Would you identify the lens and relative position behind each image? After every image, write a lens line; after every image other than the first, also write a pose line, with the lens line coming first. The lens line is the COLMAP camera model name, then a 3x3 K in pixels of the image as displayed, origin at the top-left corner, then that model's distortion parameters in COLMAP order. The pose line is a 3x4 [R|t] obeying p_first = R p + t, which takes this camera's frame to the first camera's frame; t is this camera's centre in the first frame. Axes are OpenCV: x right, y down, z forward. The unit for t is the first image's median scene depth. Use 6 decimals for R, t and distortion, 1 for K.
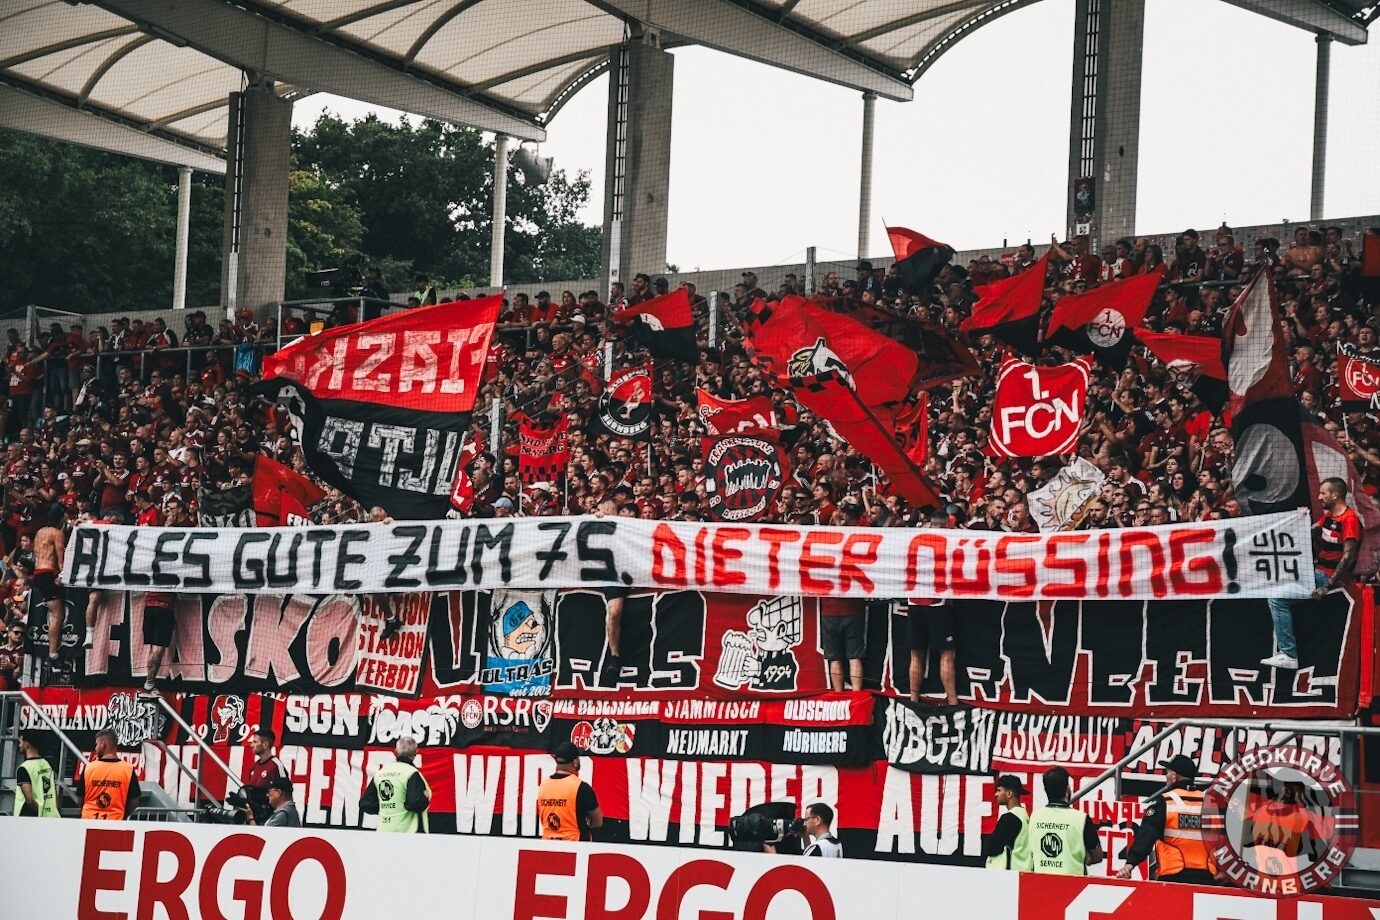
lens RADIAL K [[3284.5, 0, 690.0], [0, 3284.5, 460.0], [0, 0, 1]] dist [0.591456, 0.537134]
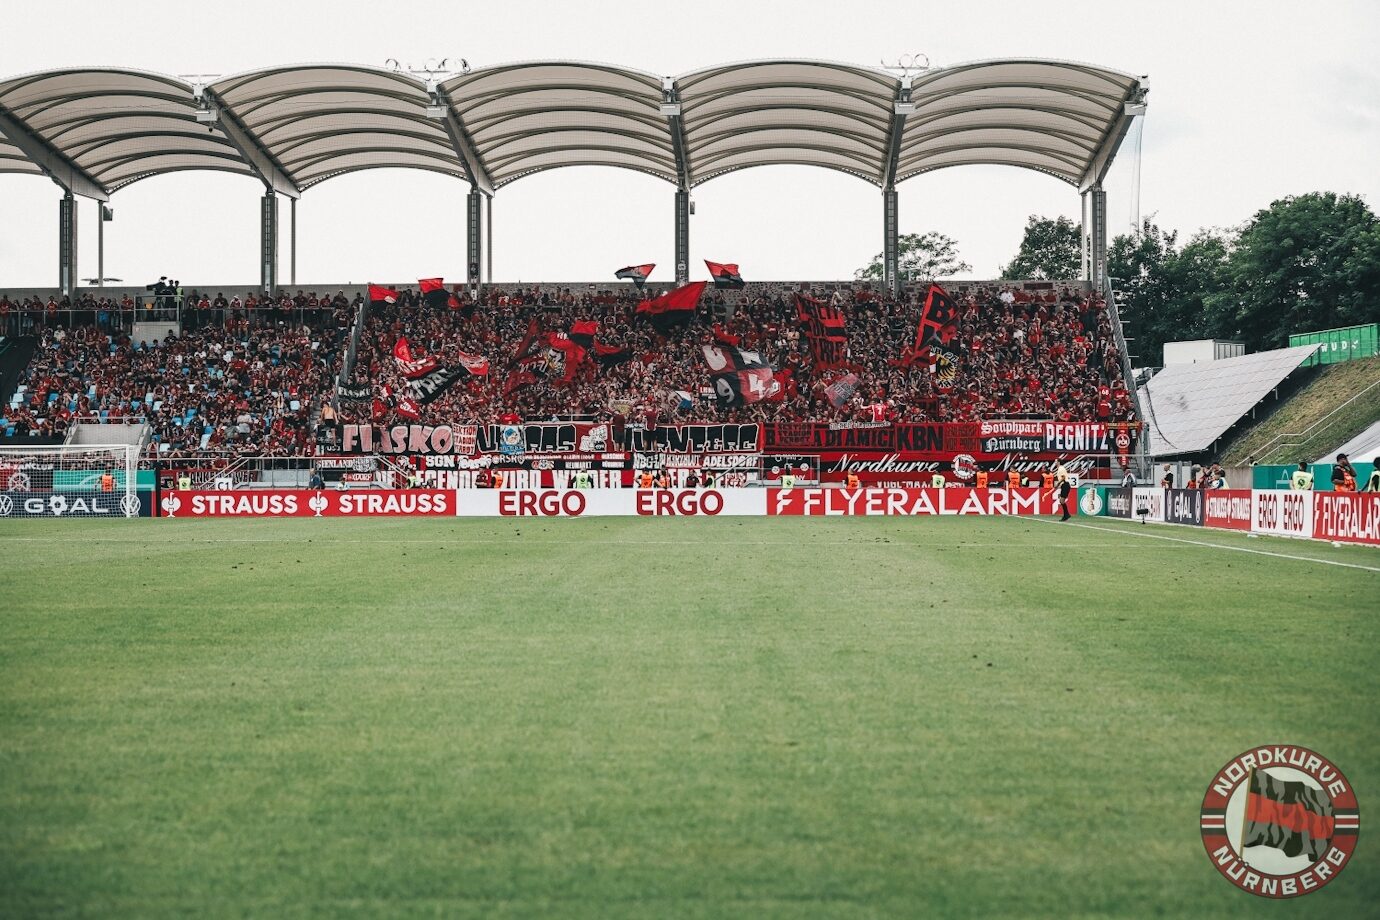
lens RADIAL K [[3180.0, 0, 690.0], [0, 3180.0, 460.0], [0, 0, 1]] dist [-0.074059, 0.022978]
pose [[0.807785, -0.040612, 0.588076, -2.023212], [-0.018130, 0.995440, 0.093648, -0.263266], [-0.589198, -0.086310, 0.803366, -2.000774]]
